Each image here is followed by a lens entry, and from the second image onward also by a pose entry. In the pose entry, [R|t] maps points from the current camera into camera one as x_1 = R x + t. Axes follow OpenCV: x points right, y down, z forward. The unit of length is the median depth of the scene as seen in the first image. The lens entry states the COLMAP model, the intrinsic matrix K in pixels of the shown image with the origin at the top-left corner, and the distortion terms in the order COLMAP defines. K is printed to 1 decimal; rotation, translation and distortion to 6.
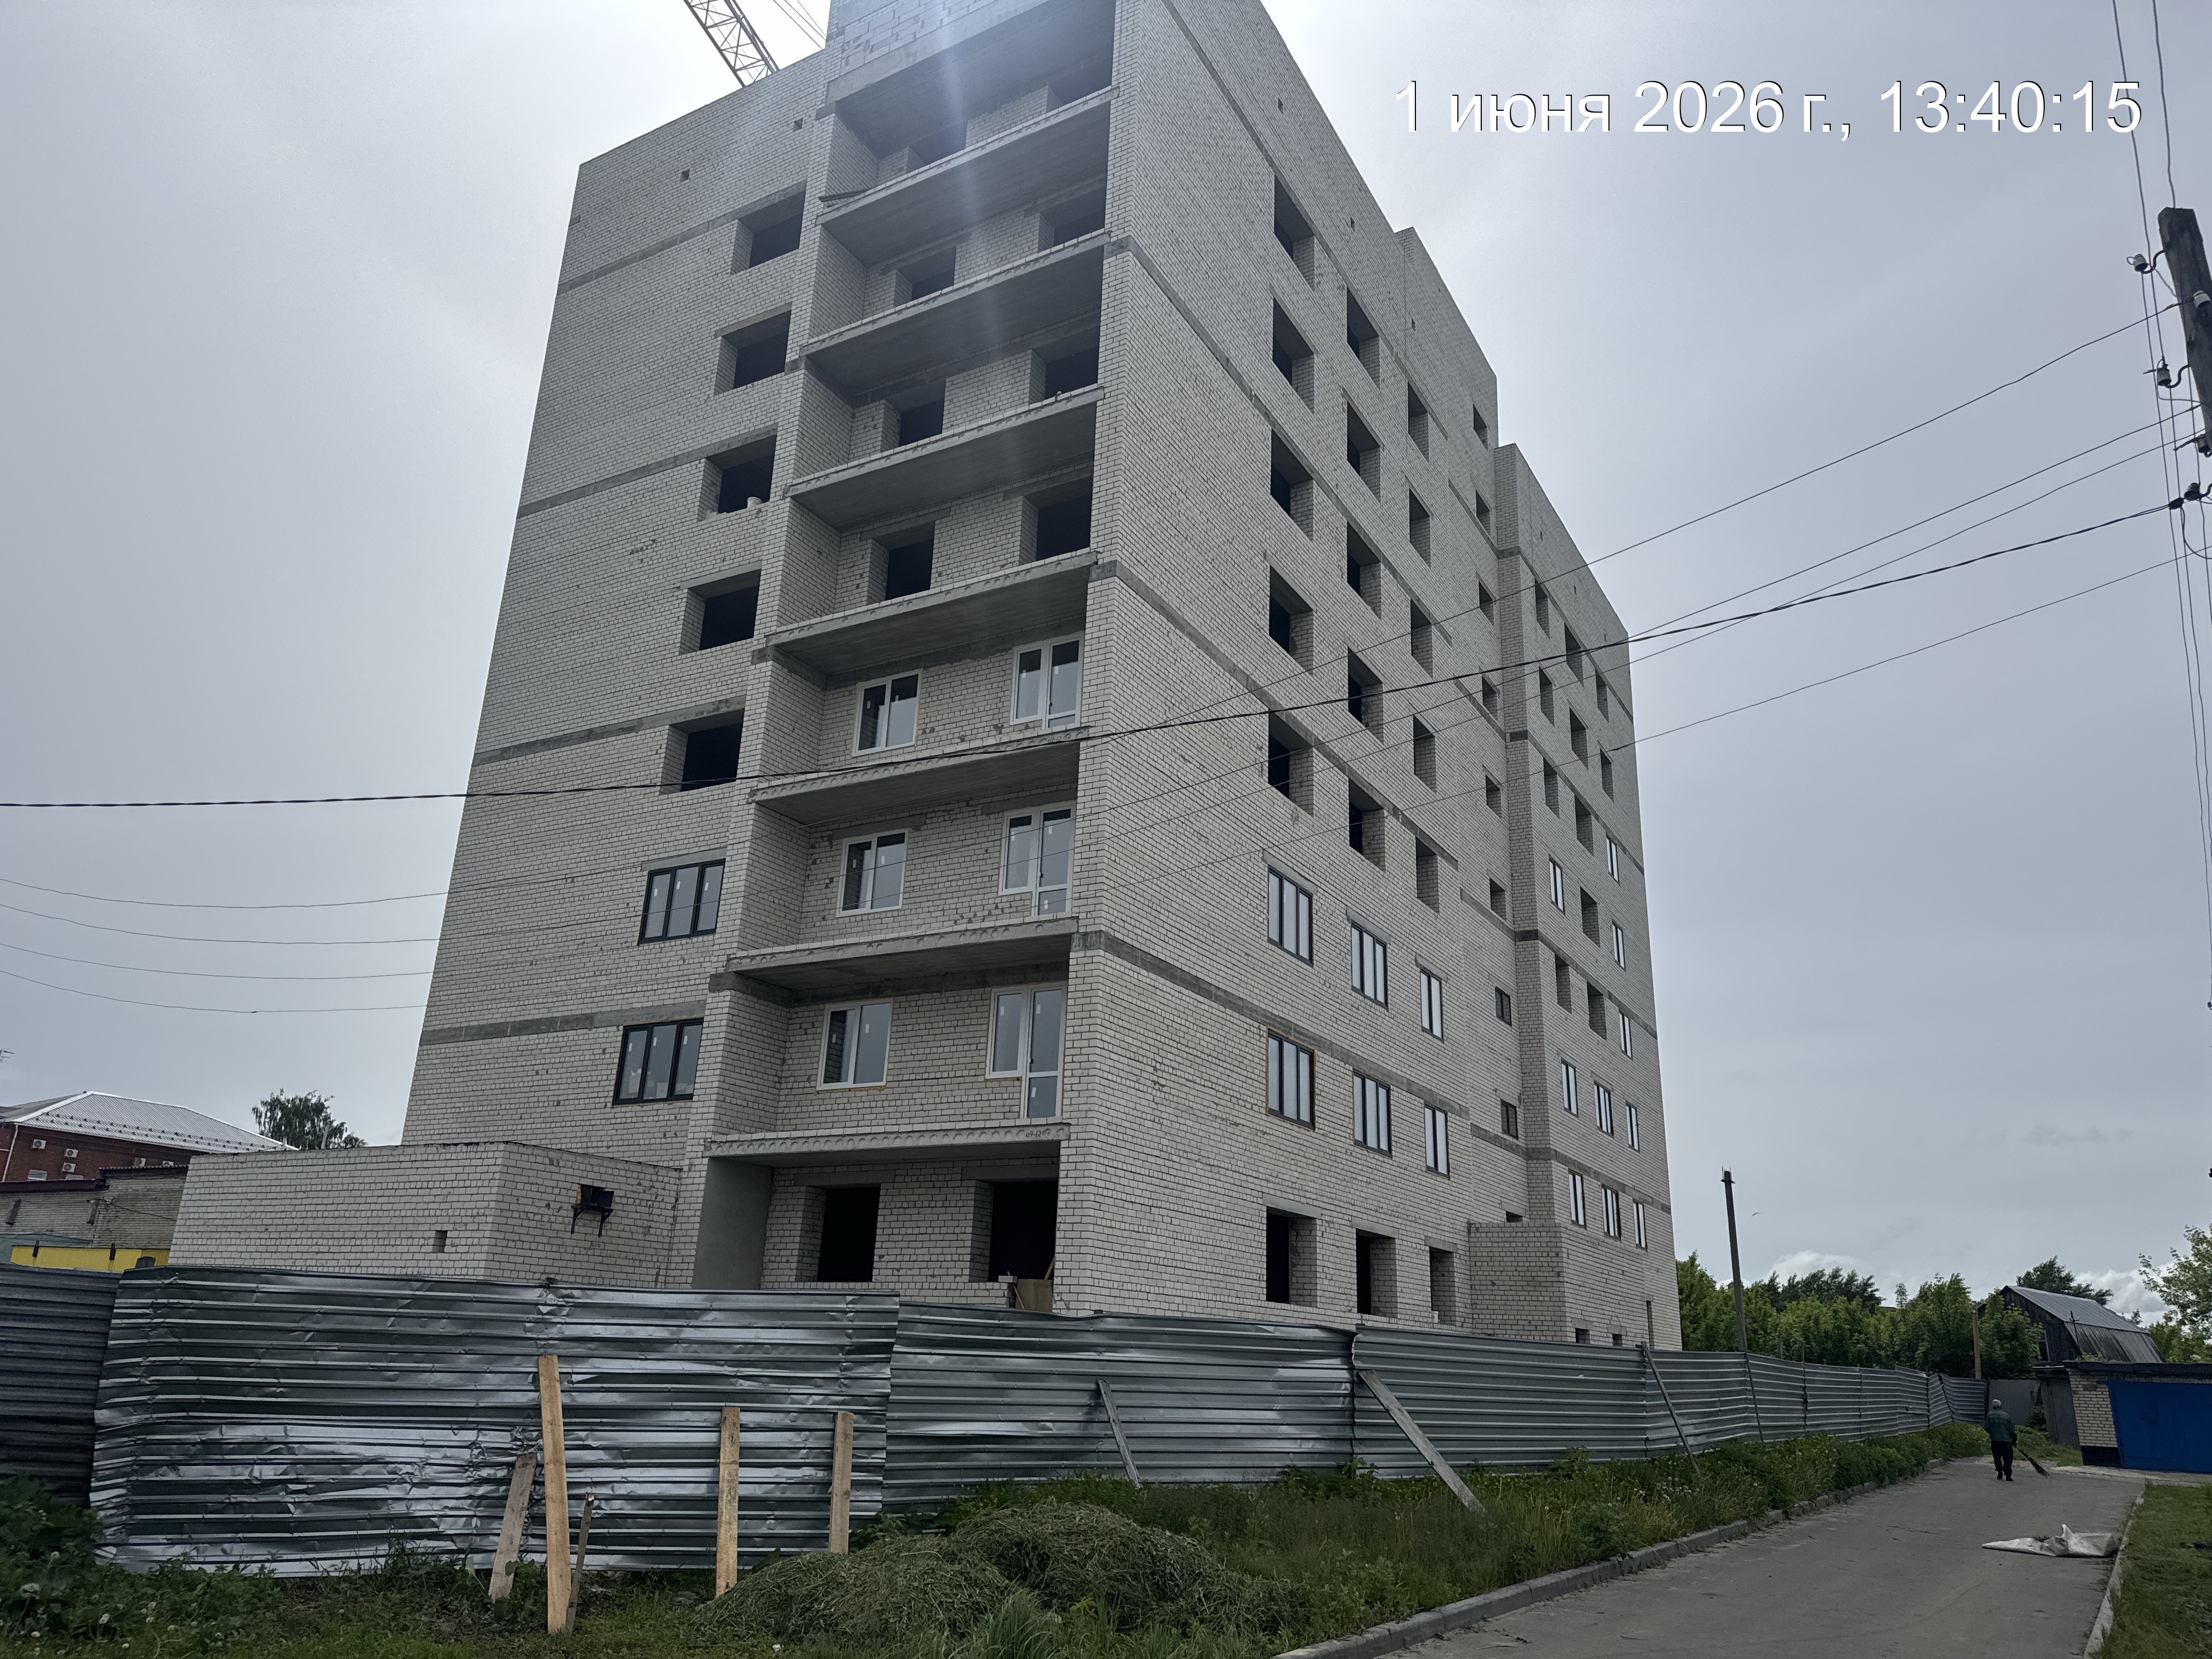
lens RADIAL K [[1570.6, 0, 1107.0], [0, 1570.6, 839.7], [0, 0, 1]] dist [0.087471, -0.106377]
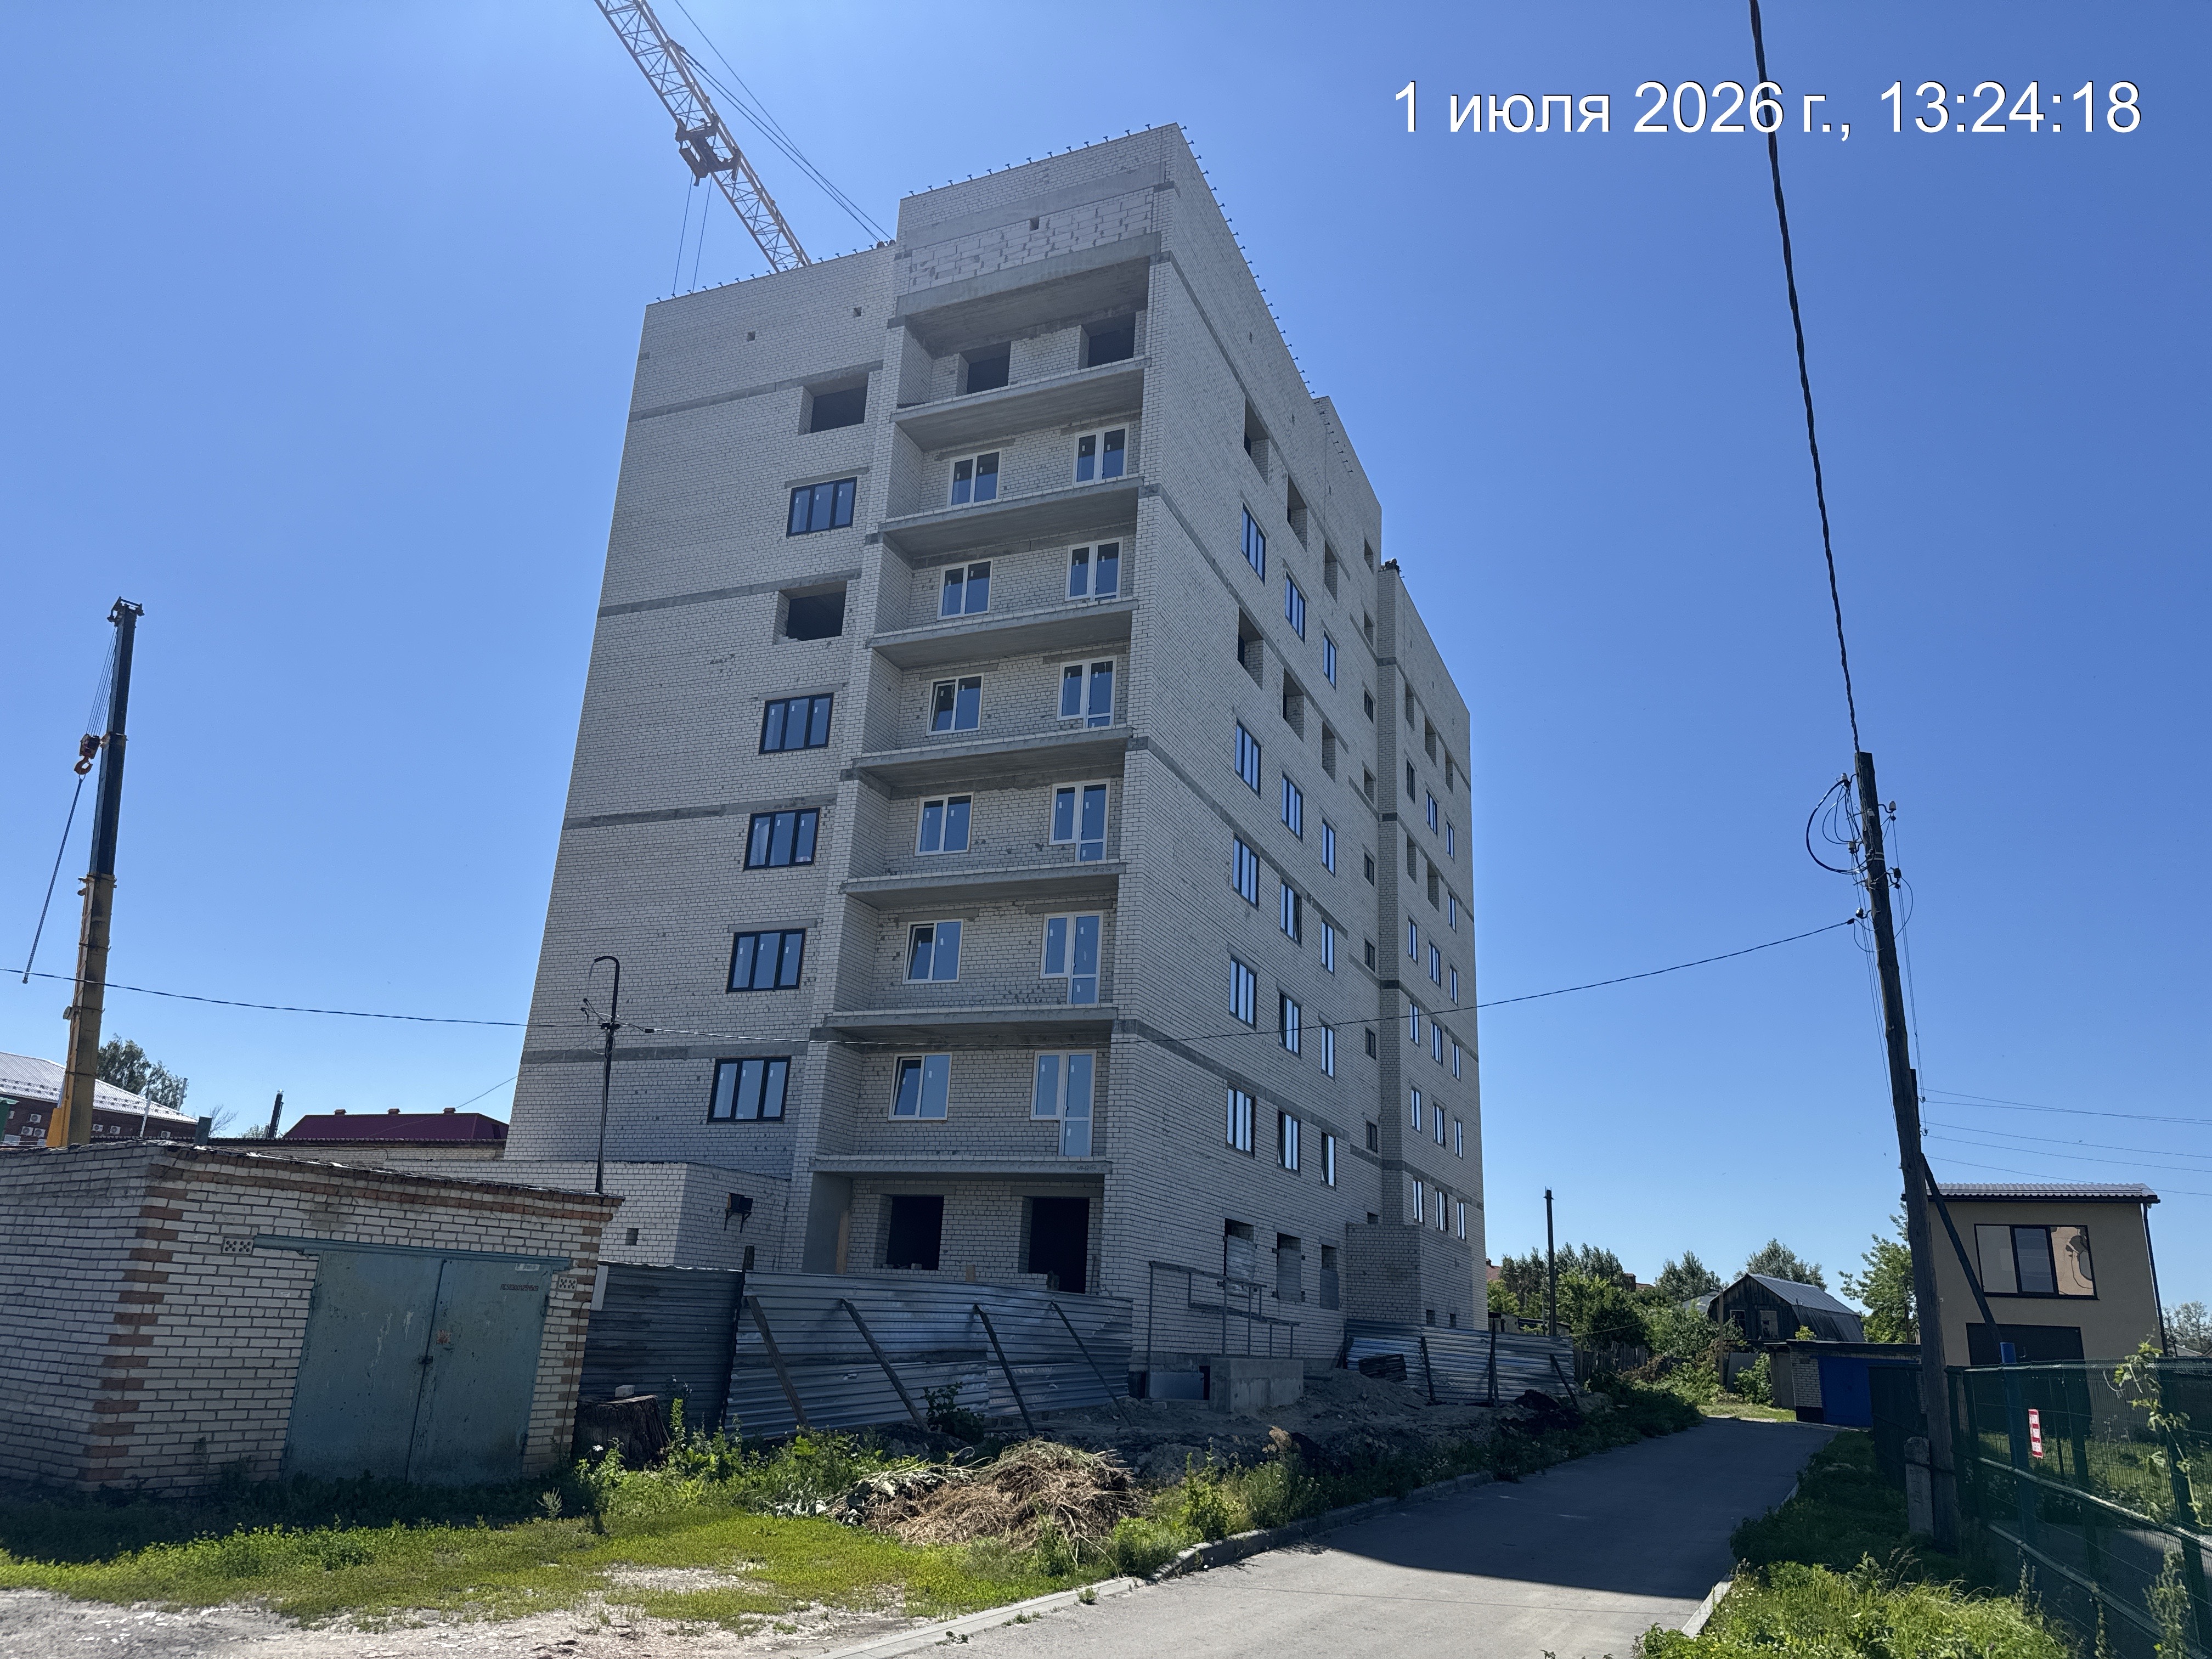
lens RADIAL K [[1570.6, 0, 1099.1], [0, 1570.6, 823.9], [0, 0, 1]] dist [0.087471, -0.106377]
pose [[0.992038, 0.050342, 0.115441, -0.142423], [-0.051921, 0.998594, 0.010714, -0.088268], [-0.114739, -0.016622, 0.993257, -0.250400]]
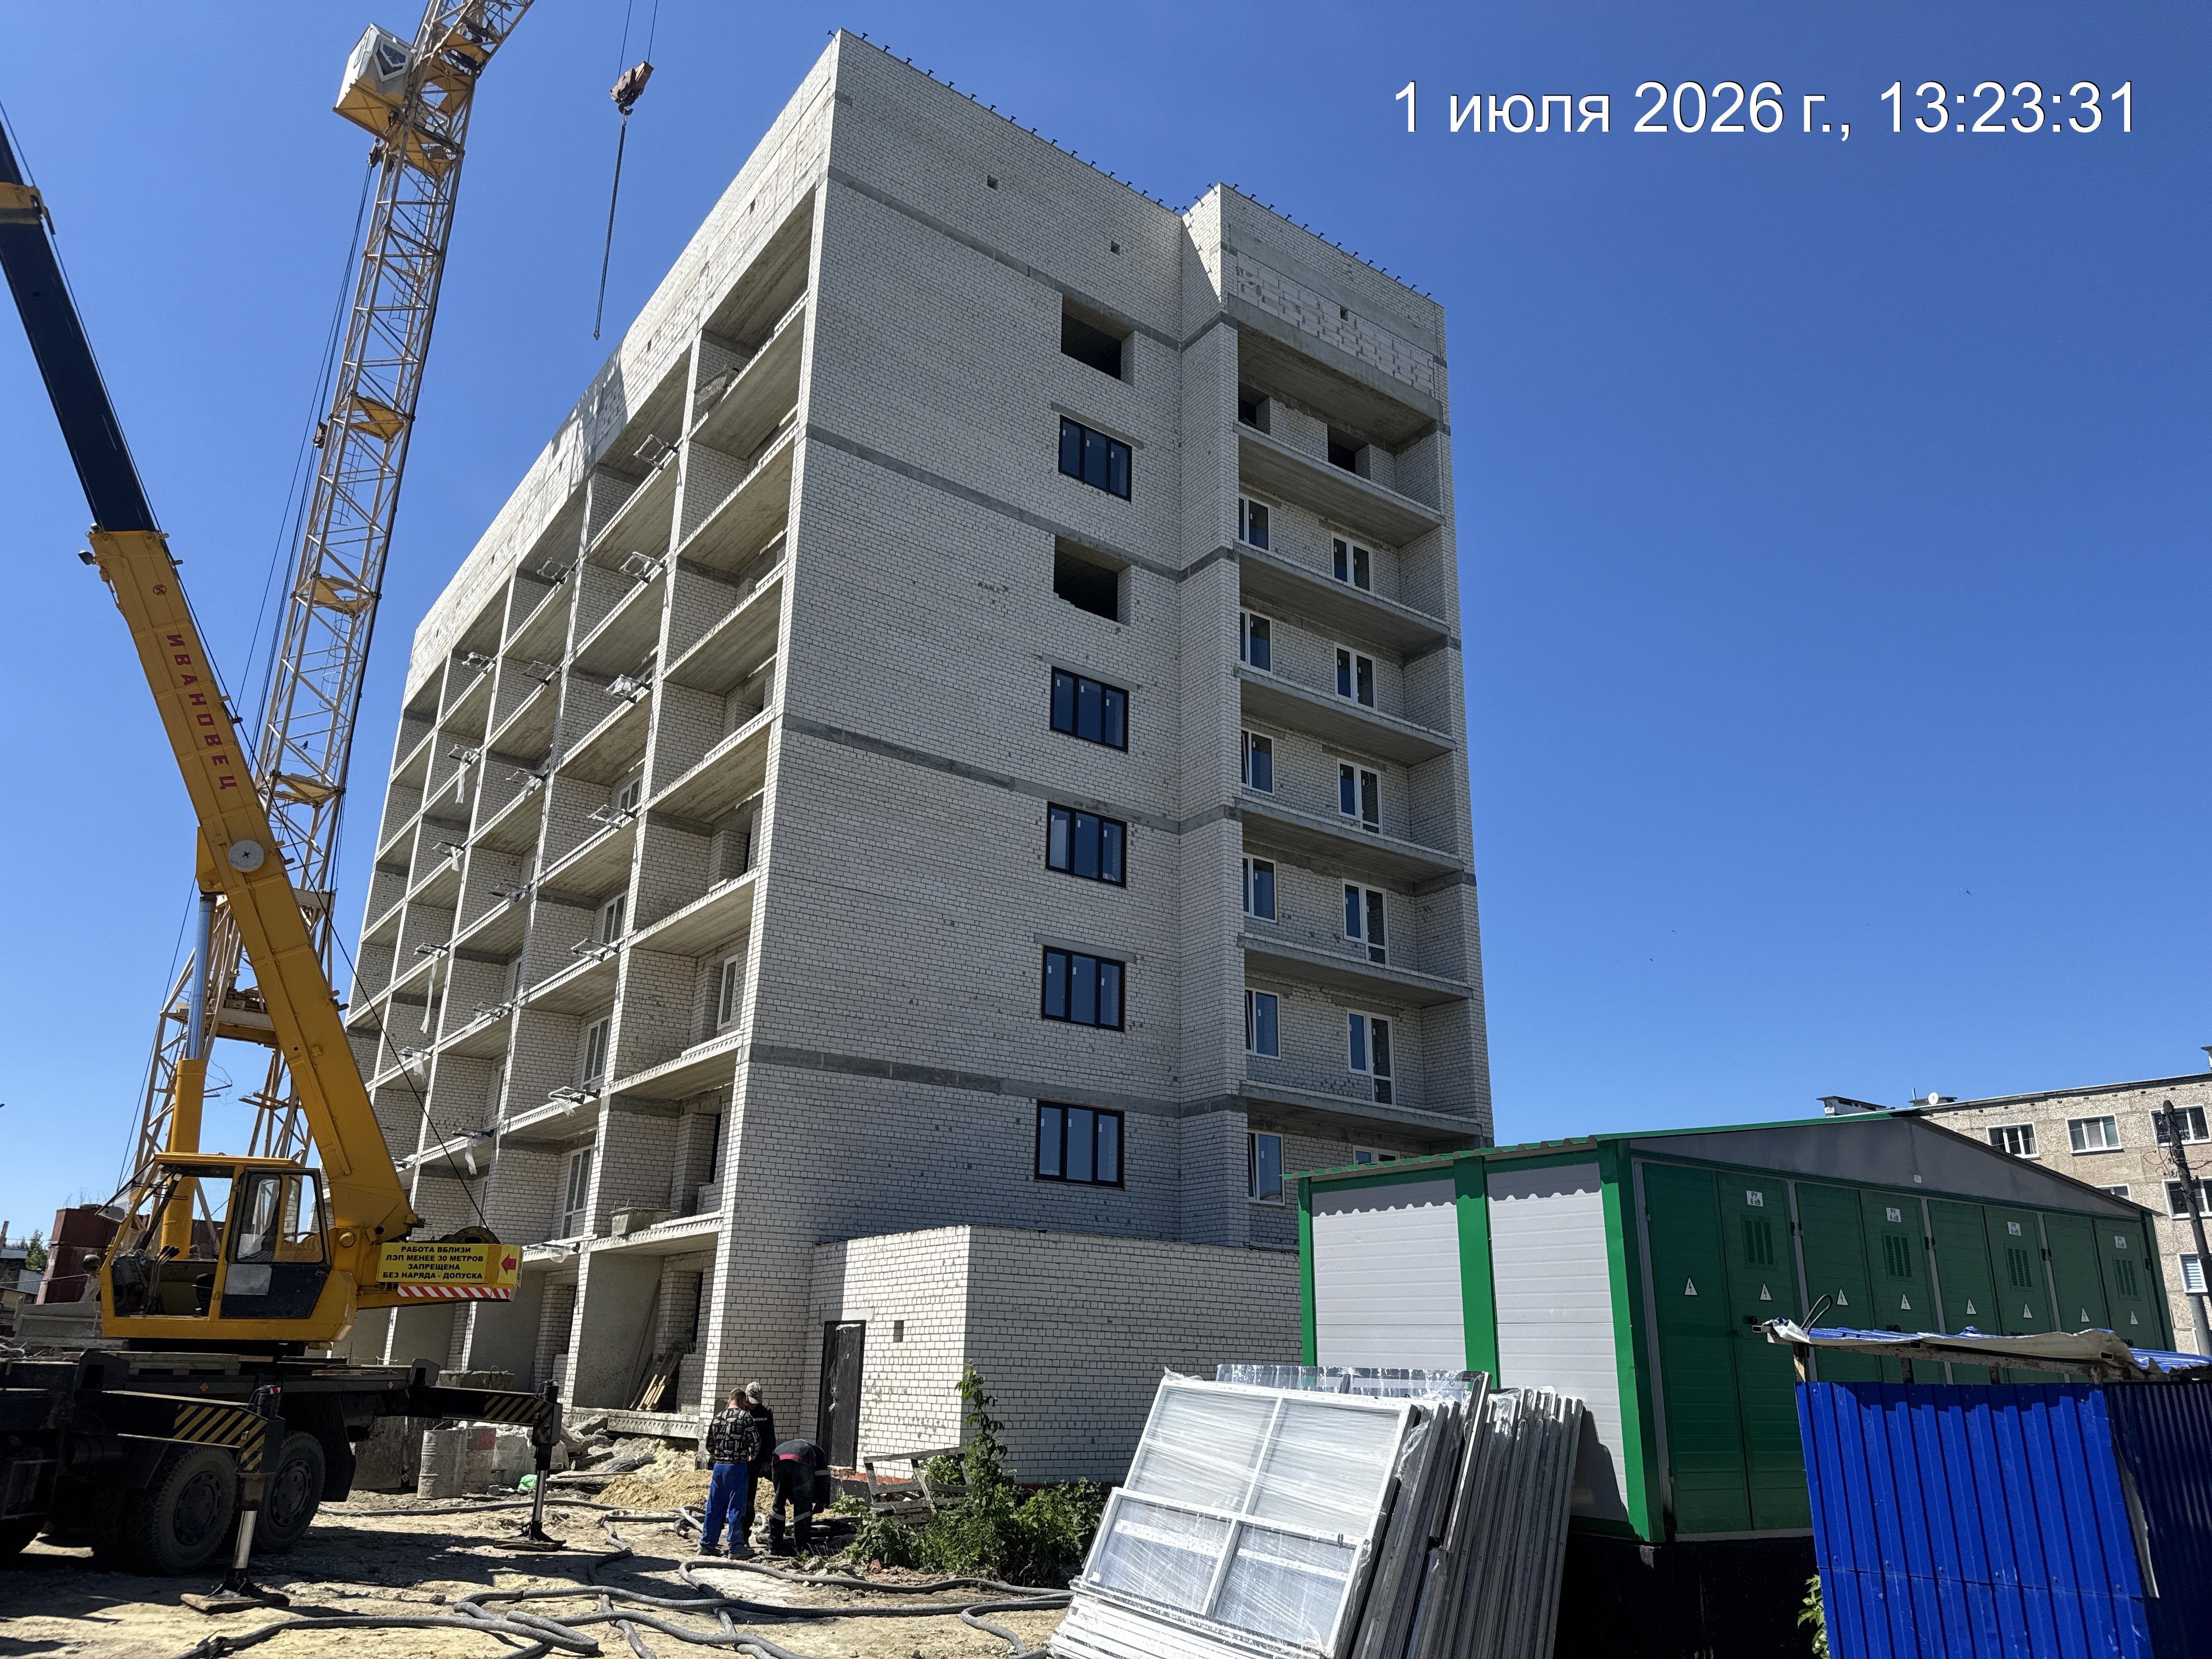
lens RADIAL K [[1570.6, 0, 1104.0], [0, 1570.6, 843.6], [0, 0, 1]] dist [0.087471, -0.106377]
pose [[0.389242, 0.261900, 0.883119, -1.106494], [-0.294202, 0.943861, -0.150242, 0.091425], [-0.872889, -0.201335, 0.444442, 0.492790]]
